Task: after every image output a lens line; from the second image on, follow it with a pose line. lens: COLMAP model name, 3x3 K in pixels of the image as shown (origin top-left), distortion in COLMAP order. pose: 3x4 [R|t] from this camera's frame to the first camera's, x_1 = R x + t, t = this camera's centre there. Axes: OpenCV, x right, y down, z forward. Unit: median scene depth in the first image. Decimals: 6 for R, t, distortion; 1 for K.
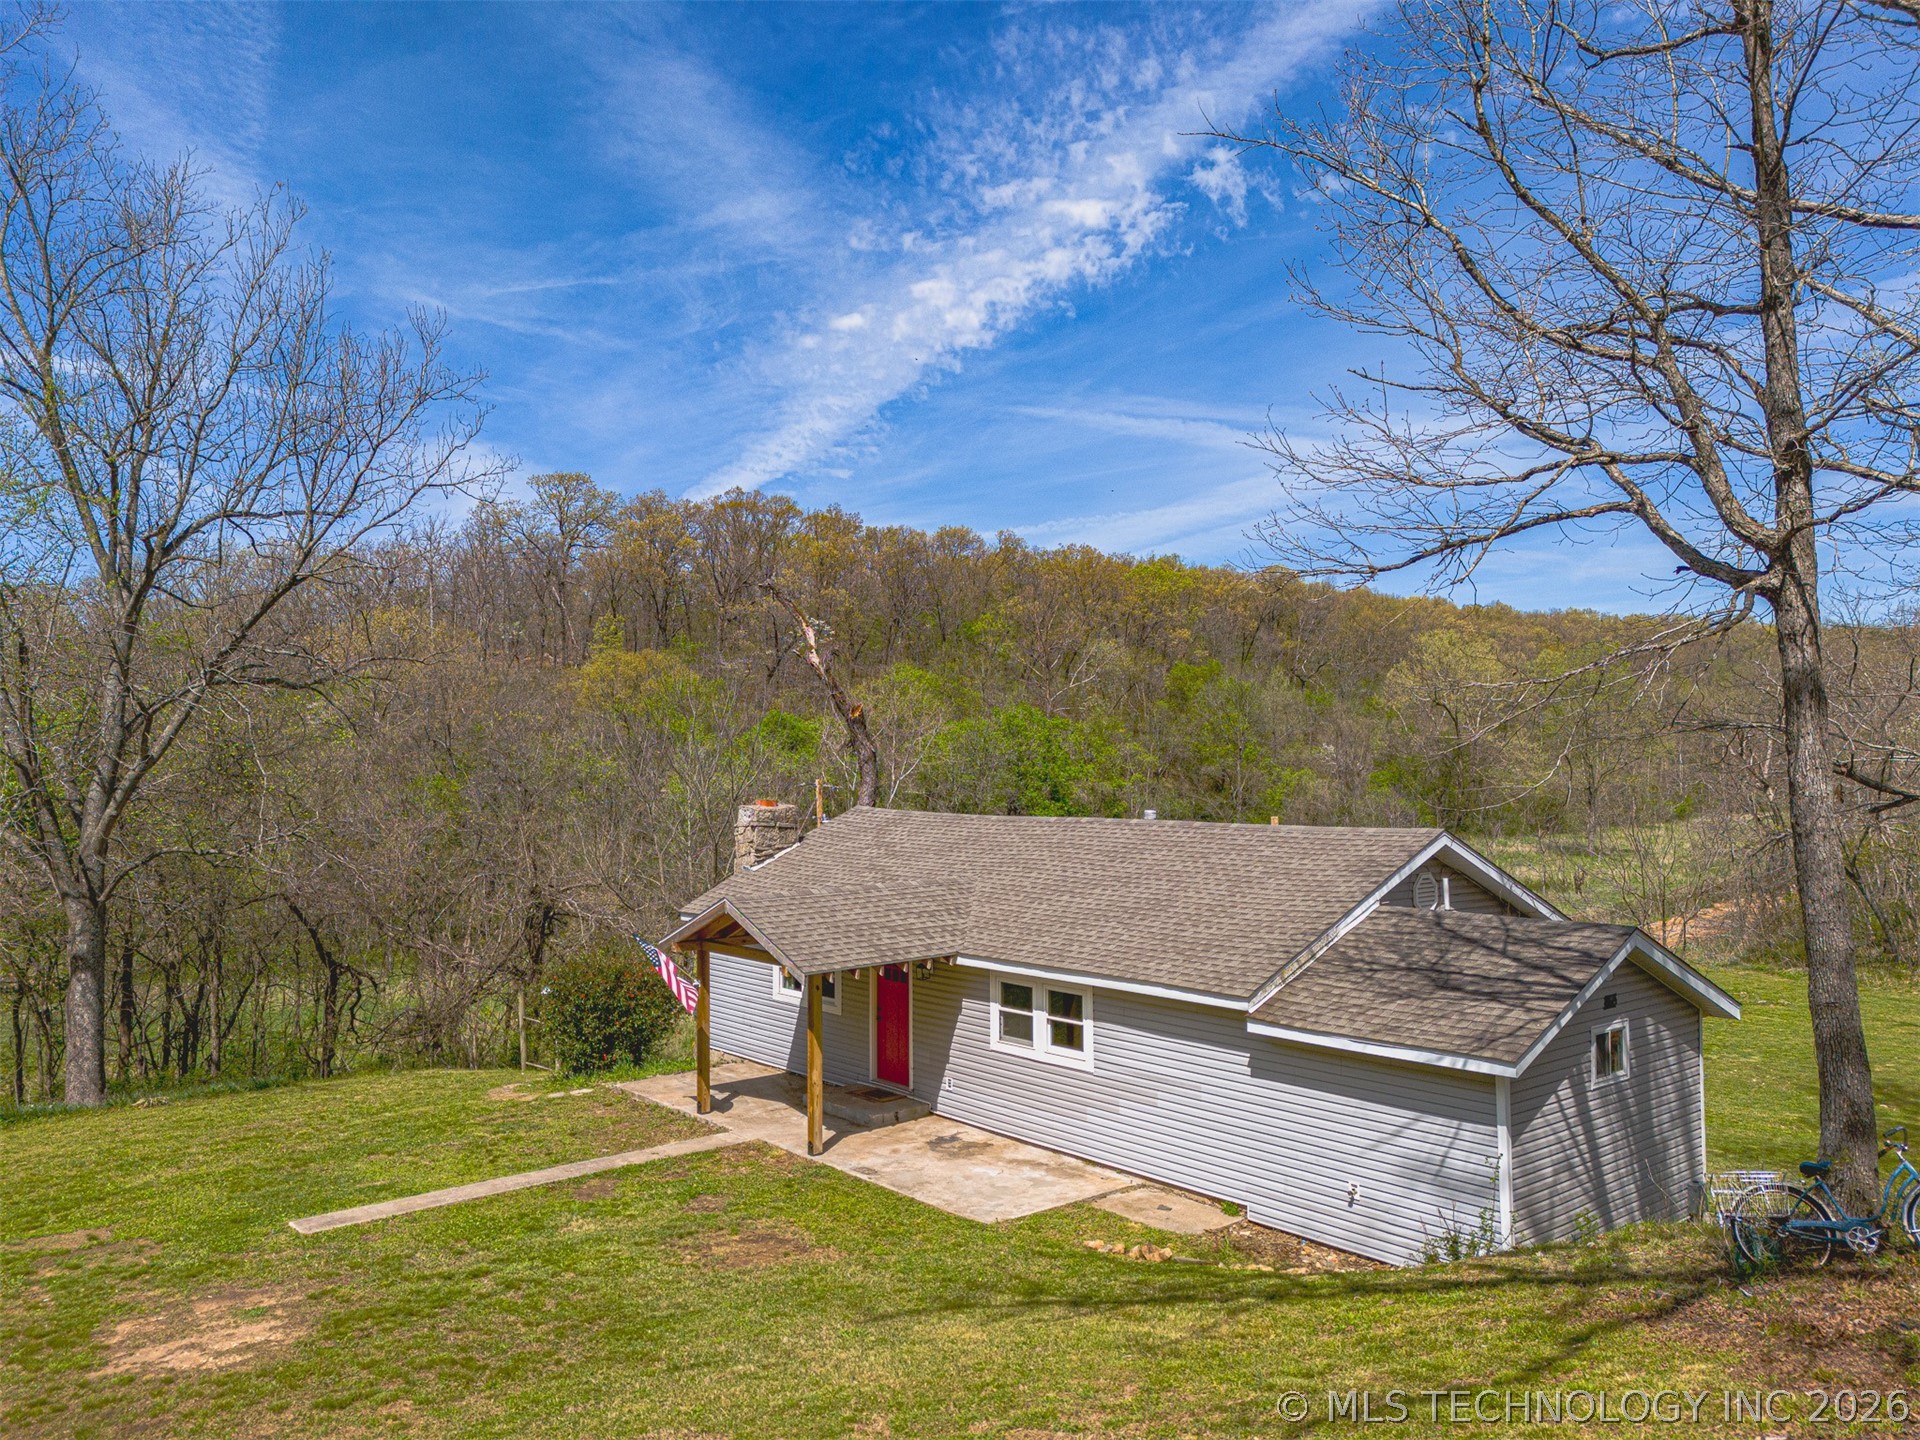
lens RADIAL K [[1417.5, 0, 960.8], [0, 1417.5, 716.9], [0, 0, 1]] dist [0.073928, -0.062923]
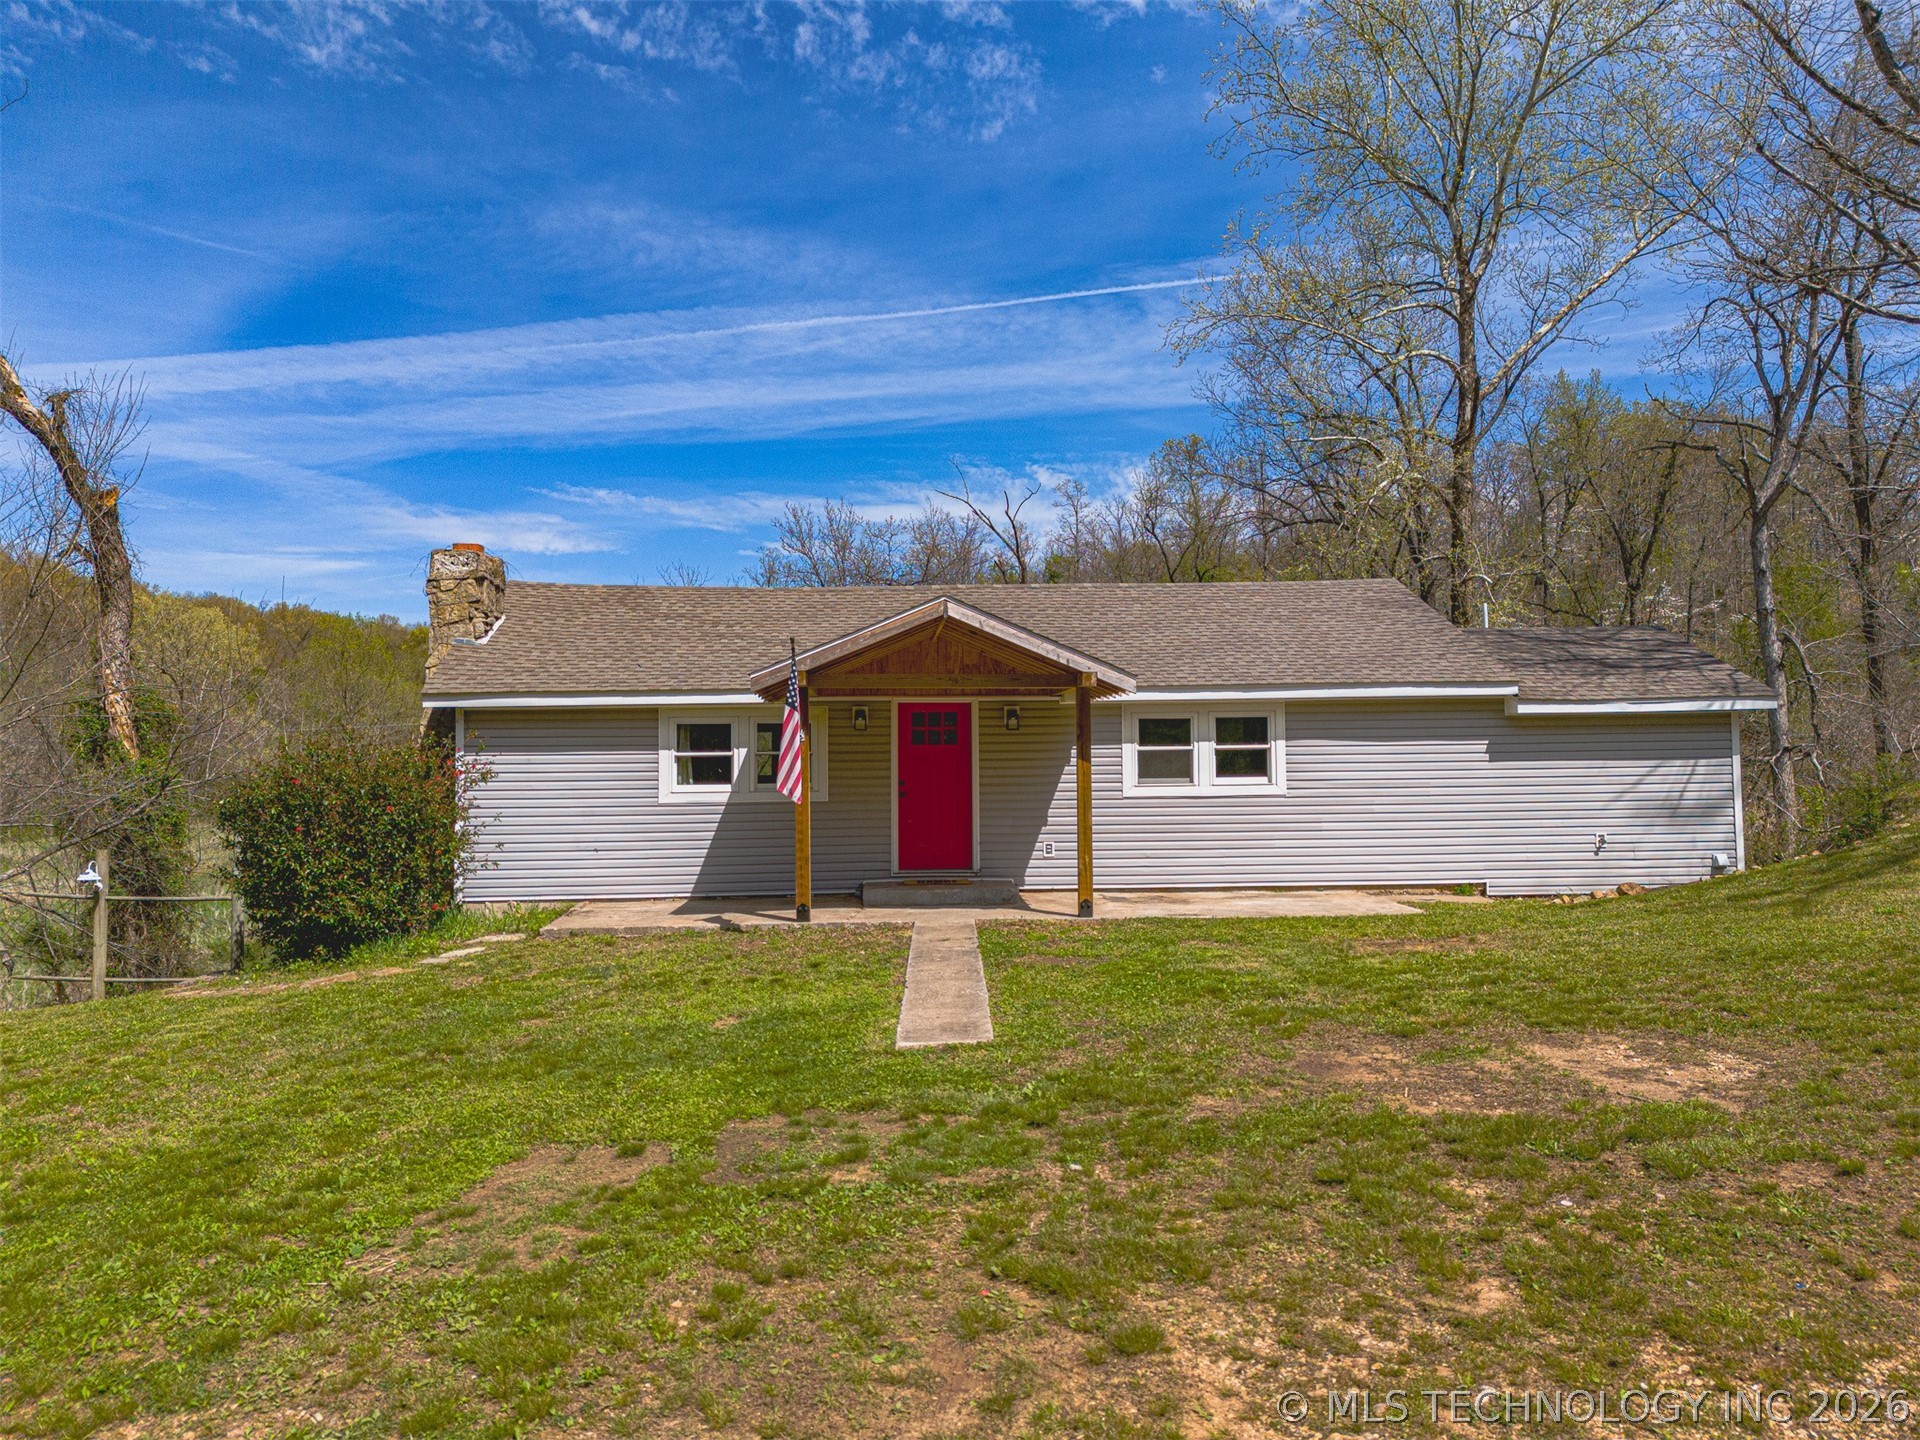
lens RADIAL K [[1417.5, 0, 954.4], [0, 1417.5, 805.2], [0, 0, 1]] dist [0.073928, -0.062923]
pose [[0.605660, -0.032776, 0.795048, -0.785825], [-0.013447, 0.998587, 0.051410, 0.210380], [-0.795610, -0.041829, 0.604364, 0.602615]]
